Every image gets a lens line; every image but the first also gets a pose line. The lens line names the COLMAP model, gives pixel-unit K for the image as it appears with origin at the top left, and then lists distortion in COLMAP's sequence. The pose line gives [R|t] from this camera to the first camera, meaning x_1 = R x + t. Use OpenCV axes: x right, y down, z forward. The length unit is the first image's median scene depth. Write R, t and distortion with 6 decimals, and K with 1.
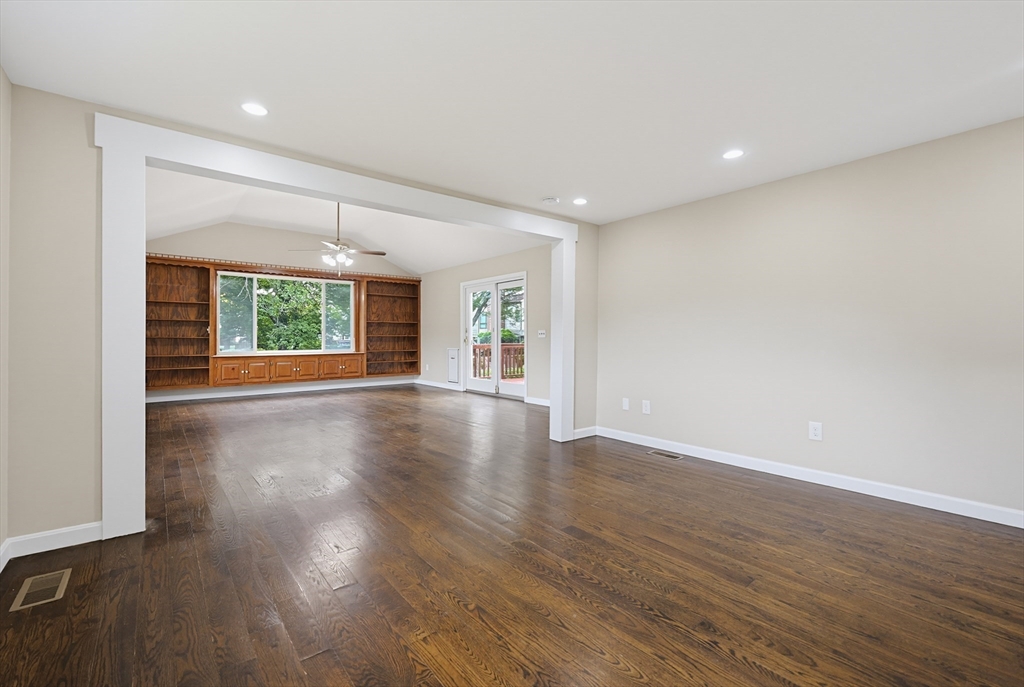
lens RADIAL K [[445.7, 0, 512.0], [0, 445.7, 343.5], [0, 0, 1]] dist [0.001670, 0.000261]
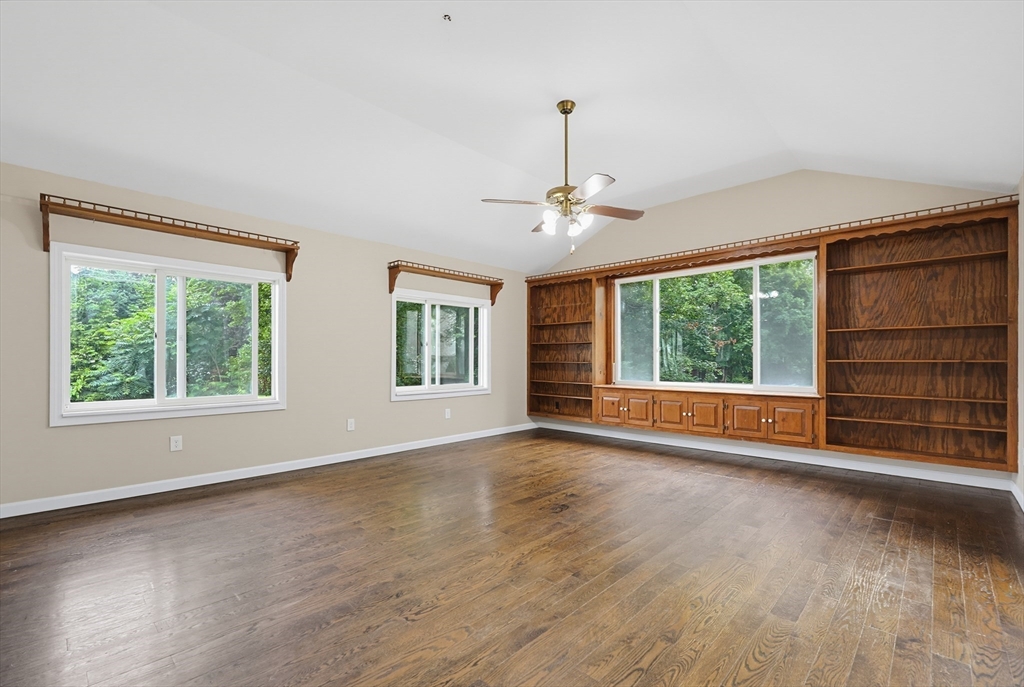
lens RADIAL K [[450.4, 0, 511.3], [0, 450.4, 354.9], [0, 0, 1]] dist [0.000773, 0.000149]
pose [[0.111576, -0.003529, -0.993750, 0.109603], [-0.010702, 0.999931, -0.004753, -0.018341], [0.993698, 0.011165, 0.111531, 0.633508]]
